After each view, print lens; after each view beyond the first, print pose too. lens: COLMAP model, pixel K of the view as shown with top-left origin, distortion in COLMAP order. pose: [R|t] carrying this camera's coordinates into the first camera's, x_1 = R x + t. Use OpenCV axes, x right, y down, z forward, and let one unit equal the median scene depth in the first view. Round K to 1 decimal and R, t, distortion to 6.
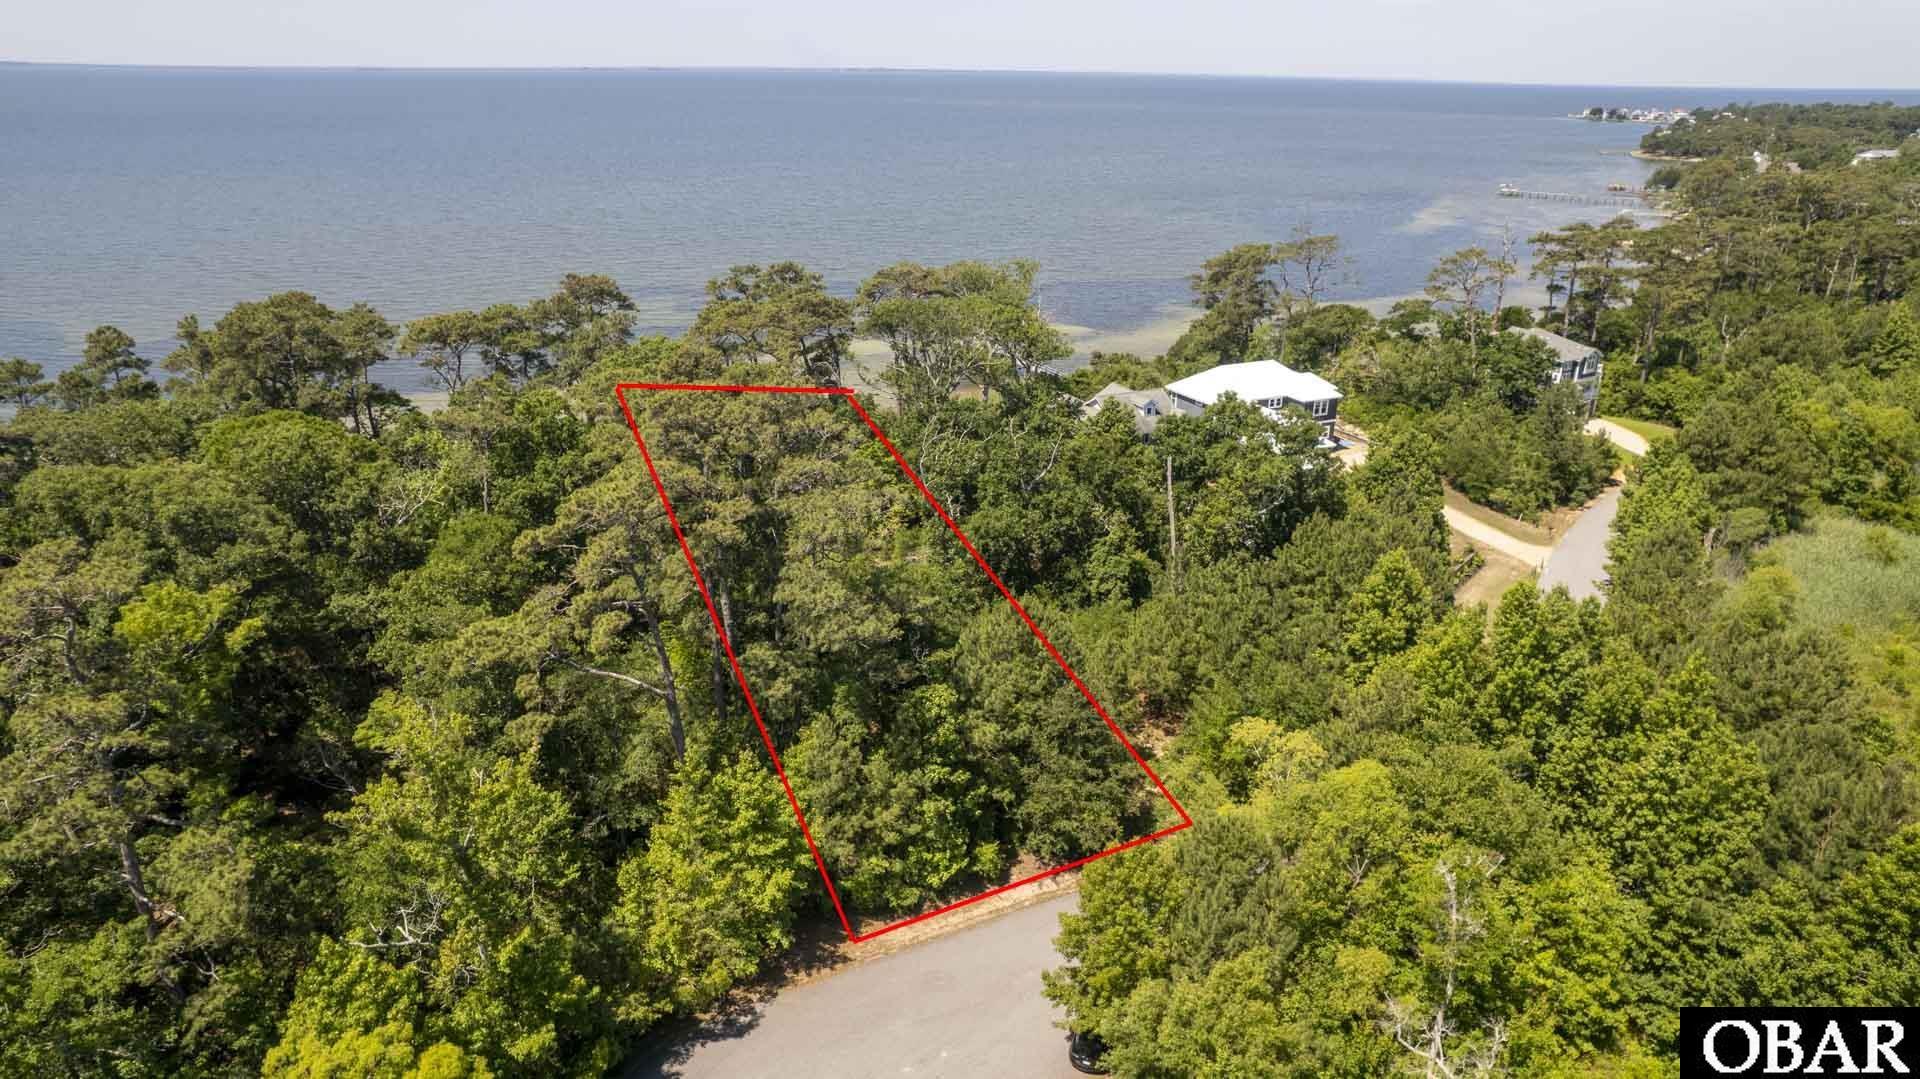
lens RADIAL K [[1250.5, 0, 960.0], [0, 1250.5, 539.5], [0, 0, 1]] dist [-0.086790, 0.077226]
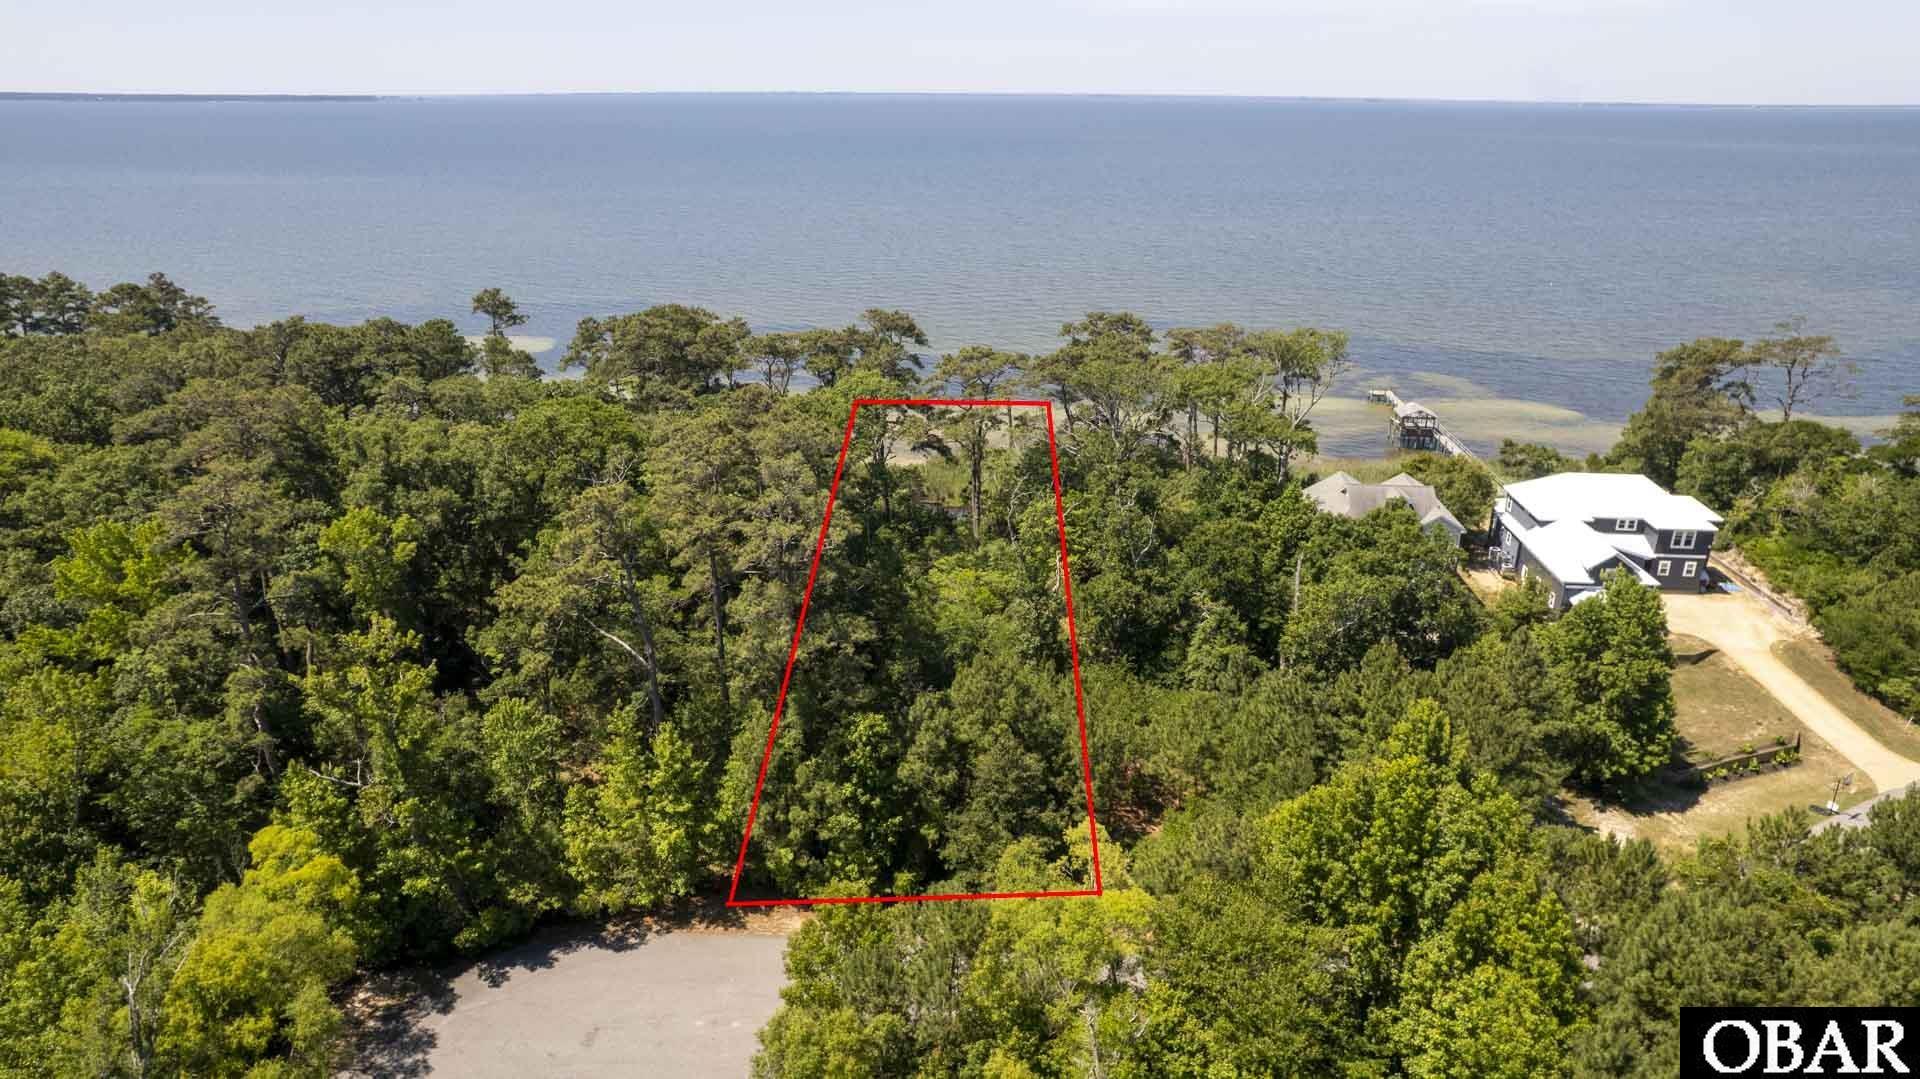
lens RADIAL K [[1250.5, 0, 960.0], [0, 1250.5, 539.5], [0, 0, 1]] dist [-0.086790, 0.077226]
pose [[0.853752, 0.170336, -0.492030, 0.457729], [-0.181326, 0.983087, 0.025705, -0.062421], [0.488087, 0.067272, 0.870199, 0.059320]]
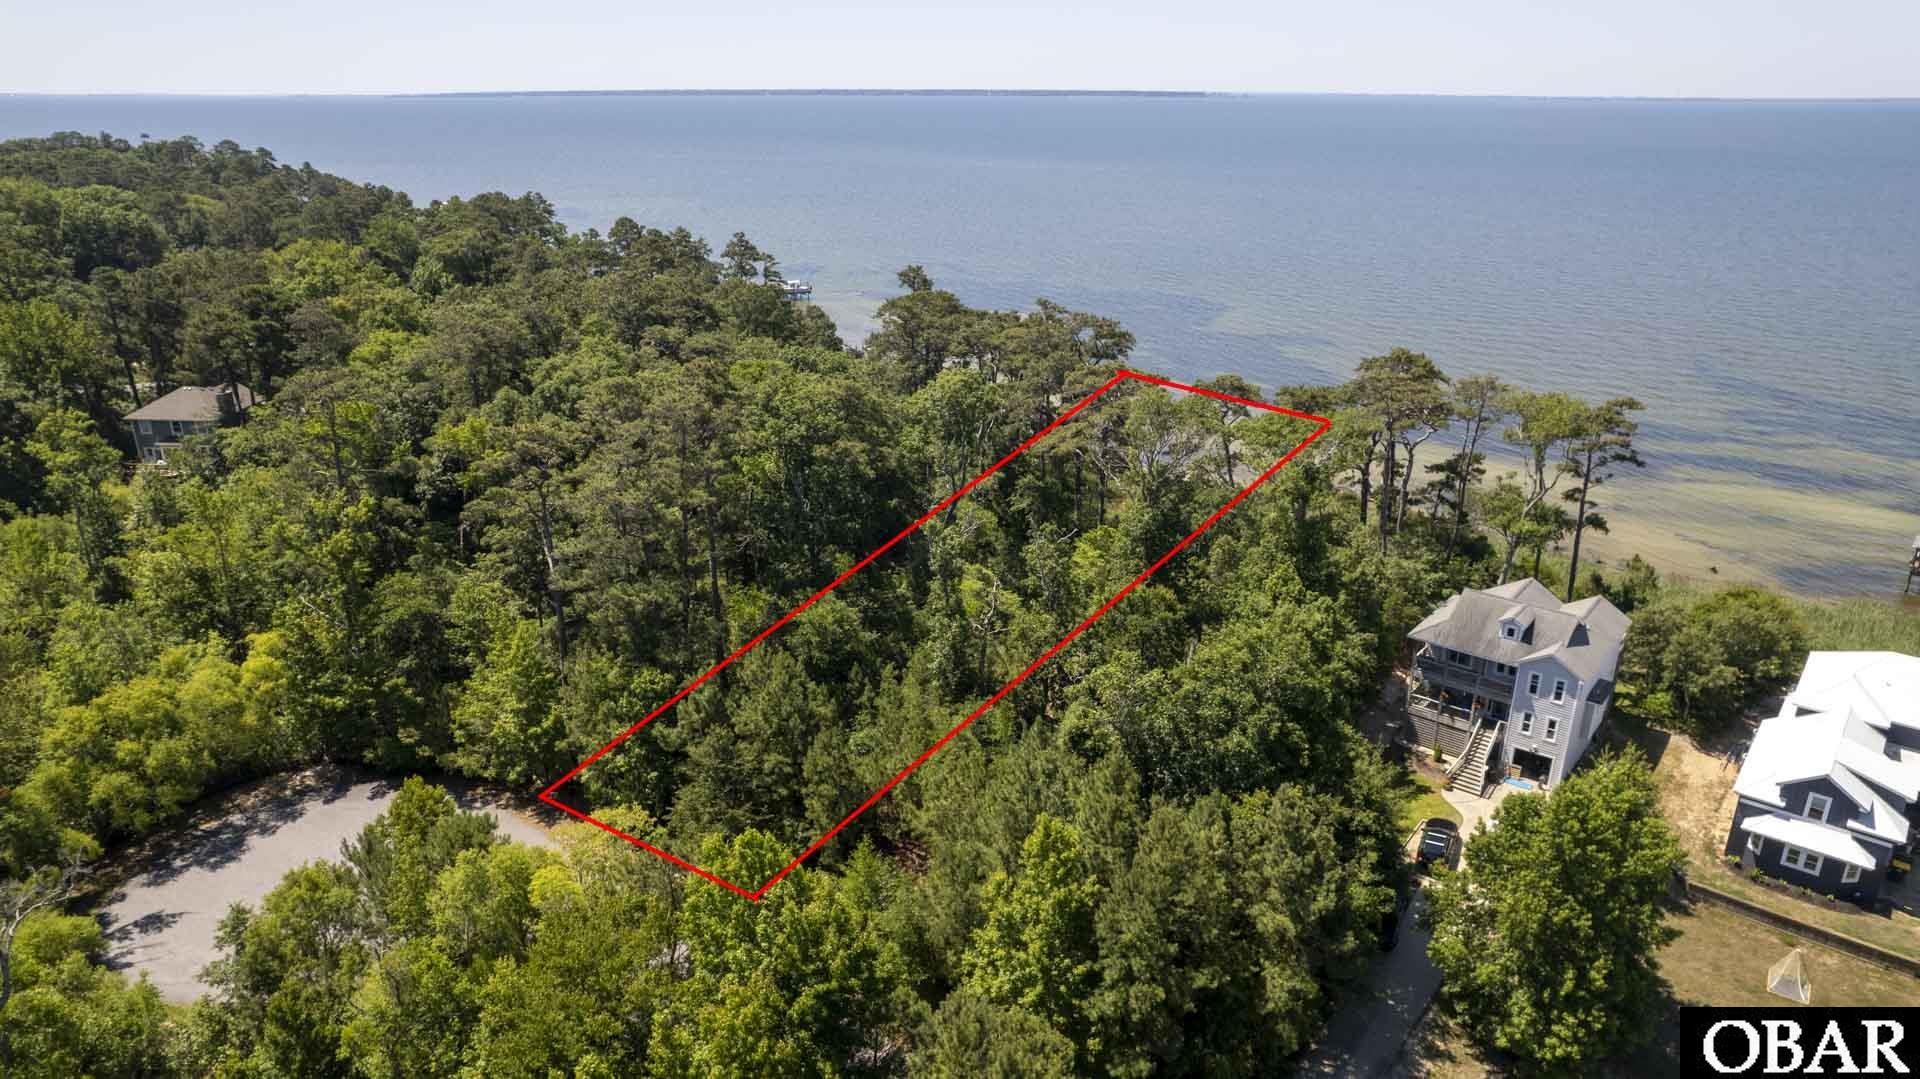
lens RADIAL K [[1250.5, 0, 960.0], [0, 1250.5, 539.5], [0, 0, 1]] dist [-0.086790, 0.077226]
pose [[0.386356, 0.305394, -0.870324, 0.870651], [-0.326783, 0.927710, 0.180465, -0.245726], [0.862521, 0.214684, 0.458223, 0.554128]]
